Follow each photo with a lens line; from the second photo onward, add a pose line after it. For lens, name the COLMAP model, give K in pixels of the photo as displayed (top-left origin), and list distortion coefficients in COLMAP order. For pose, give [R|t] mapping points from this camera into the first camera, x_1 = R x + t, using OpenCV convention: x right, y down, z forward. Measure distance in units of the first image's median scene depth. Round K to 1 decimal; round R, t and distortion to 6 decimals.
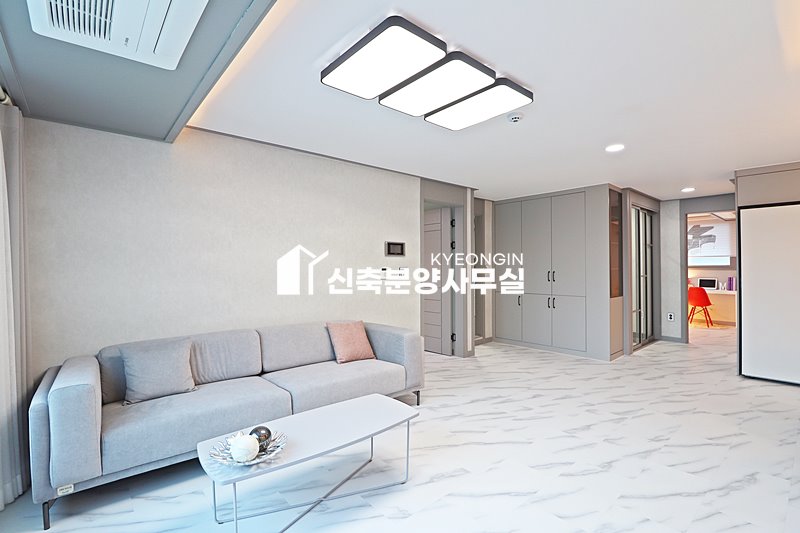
lens RADIAL K [[371.9, 0, 399.2], [0, 371.9, 266.2], [0, 0, 1]] dist [-0.018240, -0.001944]
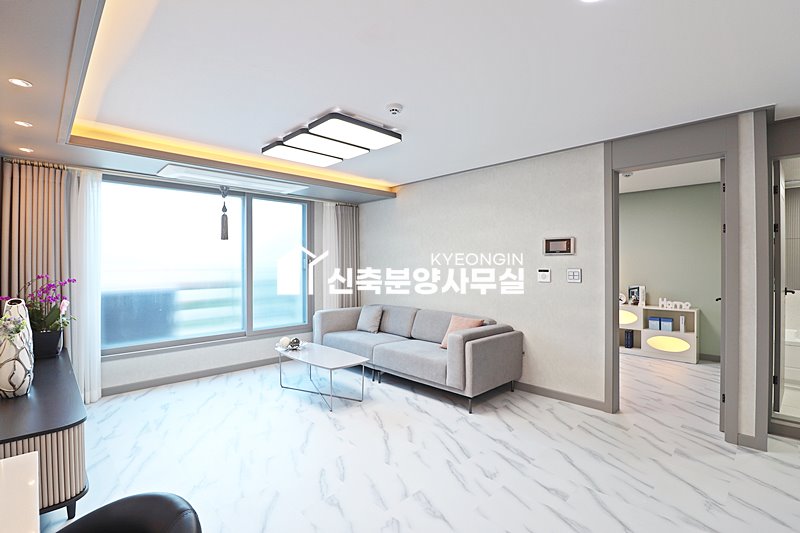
lens RADIAL K [[371.9, 0, 402.8], [0, 371.9, 266.2], [0, 0, 1]] dist [-0.018240, -0.001944]
pose [[0.065521, 0.006844, -0.997828, 0.937660], [0.004098, 0.999966, 0.007128, -0.011141], [0.997843, -0.004556, 0.065491, 0.725535]]
